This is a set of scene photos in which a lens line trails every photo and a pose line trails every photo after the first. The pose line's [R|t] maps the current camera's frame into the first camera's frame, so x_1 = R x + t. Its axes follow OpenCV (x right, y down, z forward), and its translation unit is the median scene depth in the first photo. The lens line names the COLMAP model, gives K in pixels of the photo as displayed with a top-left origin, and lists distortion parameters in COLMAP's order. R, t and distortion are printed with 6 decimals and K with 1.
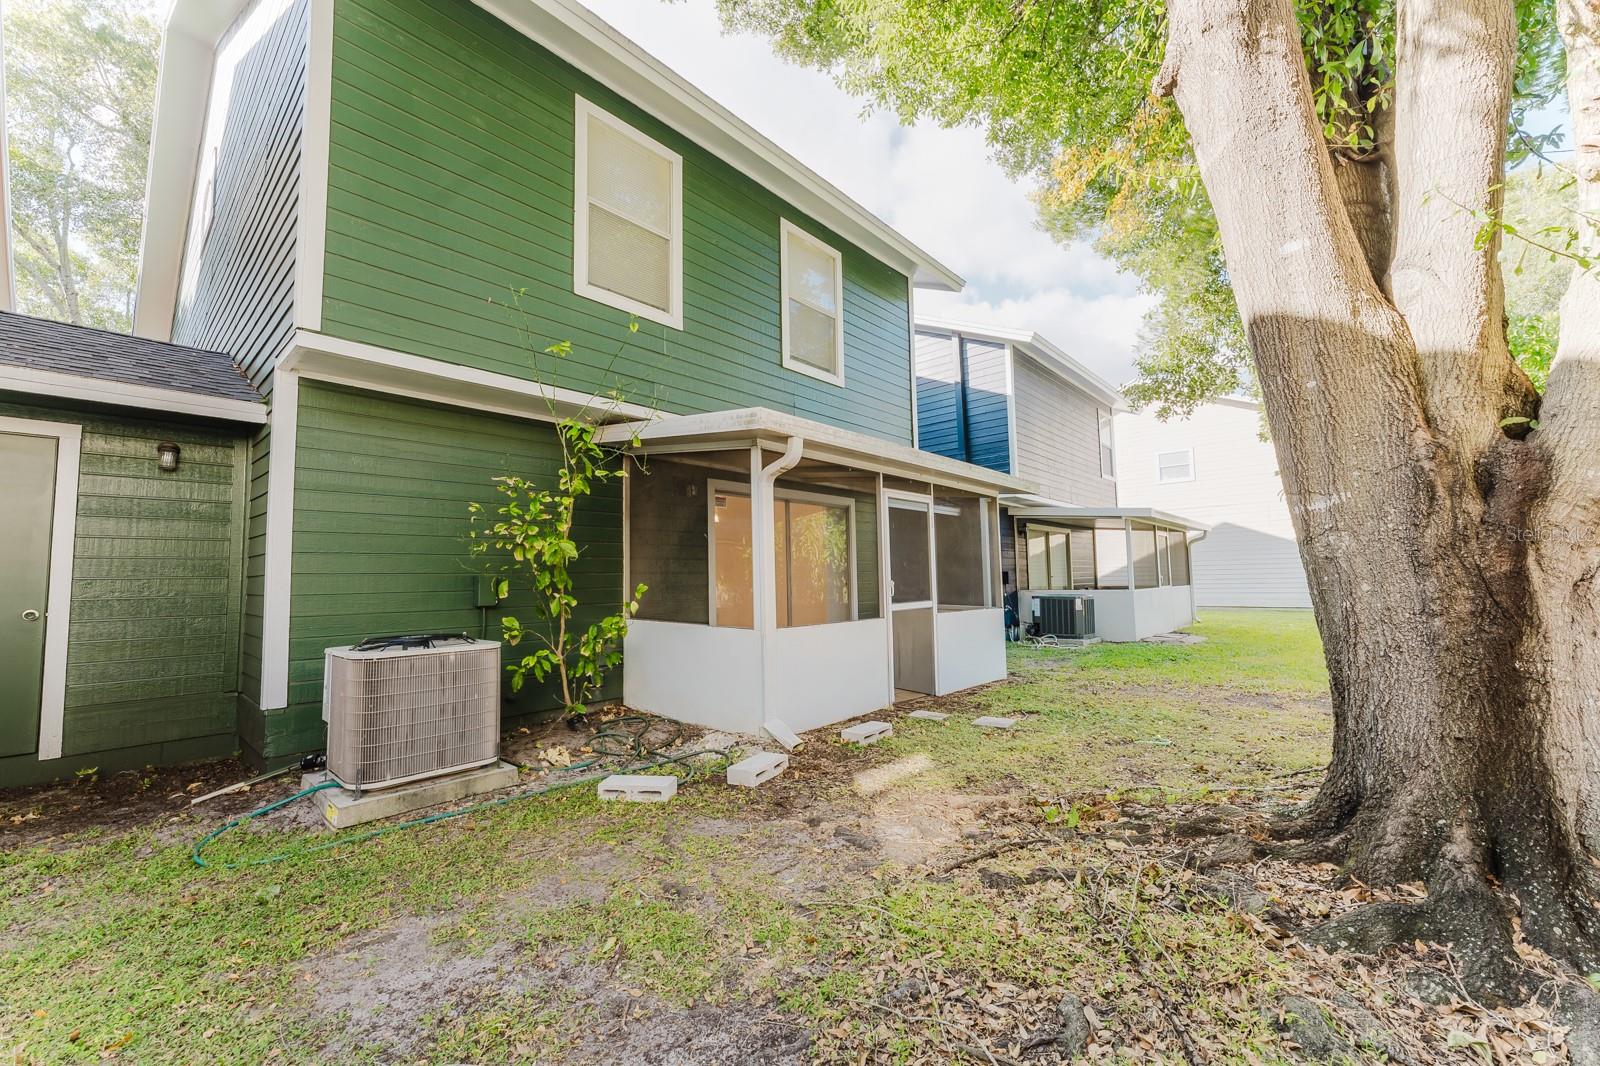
lens RADIAL K [[659.1, 0, 800.0], [0, 659.1, 533.0], [0, 0, 1]] dist [0.000703, 0.000058]
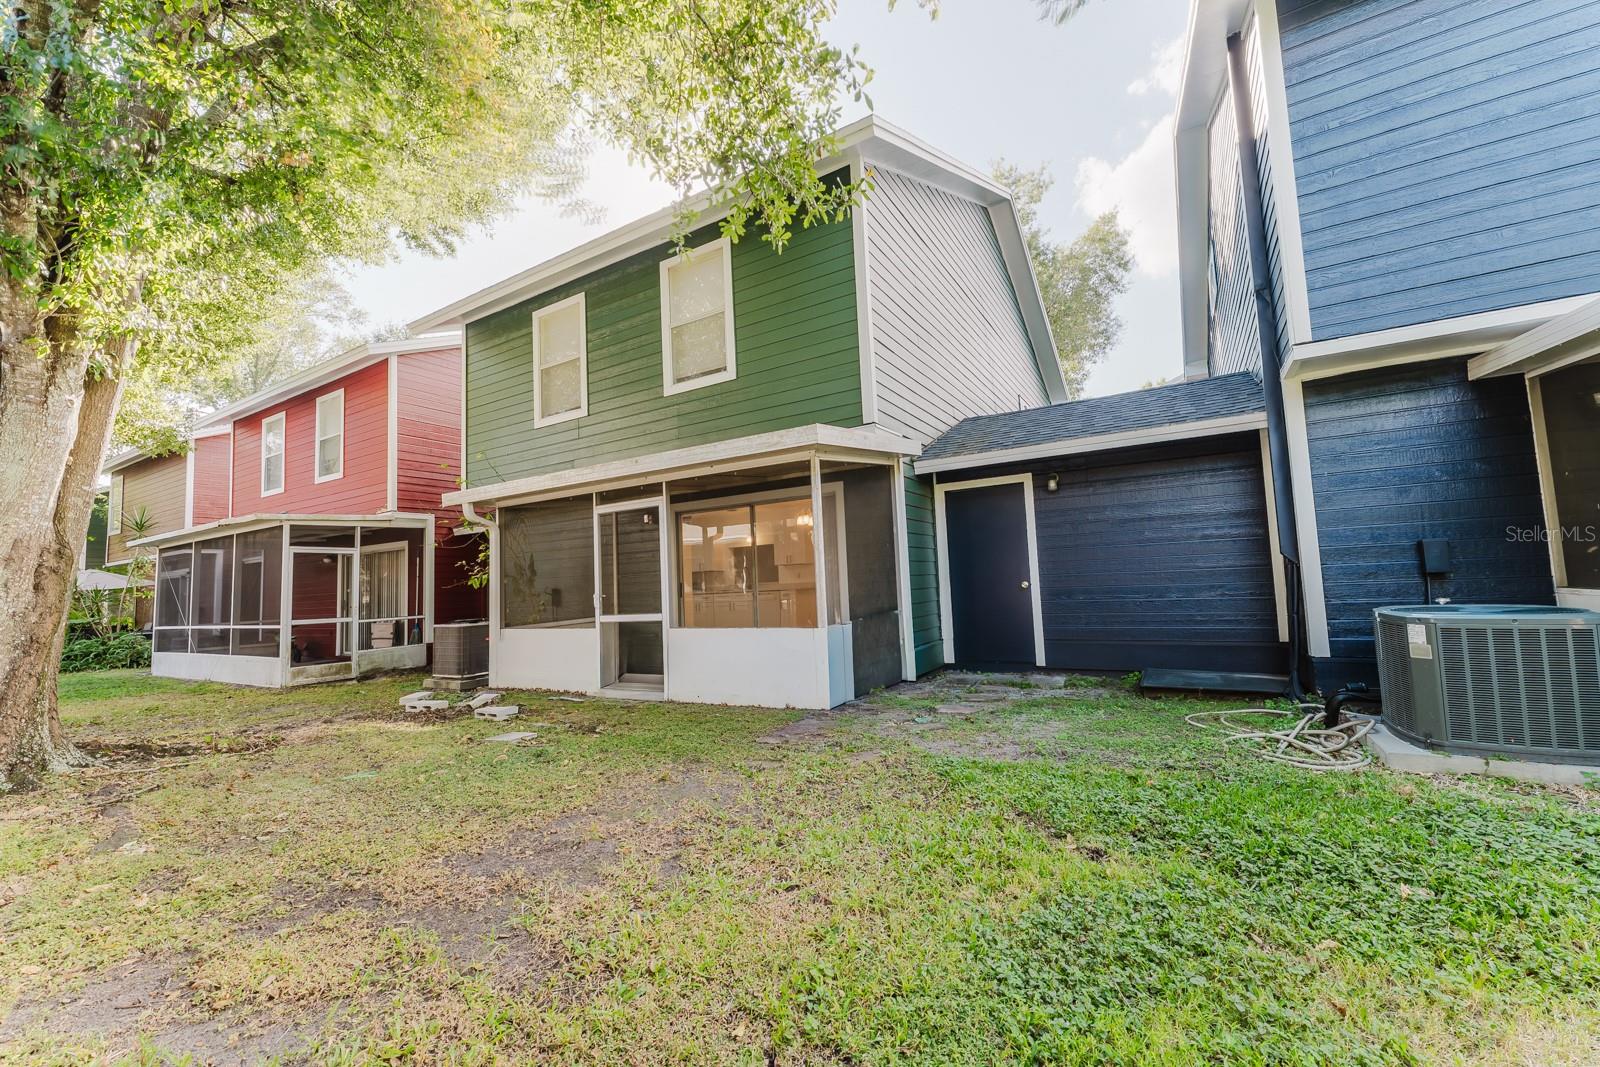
lens RADIAL K [[618.8, 0, 800.0], [0, 618.8, 533.5], [0, 0, 1]] dist [-0.000245, -0.000020]
pose [[0.191372, -0.060962, -0.979623, 1.090526], [0.118226, 0.992234, -0.038651, 0.050082], [0.974371, -0.108420, 0.197093, 1.040787]]
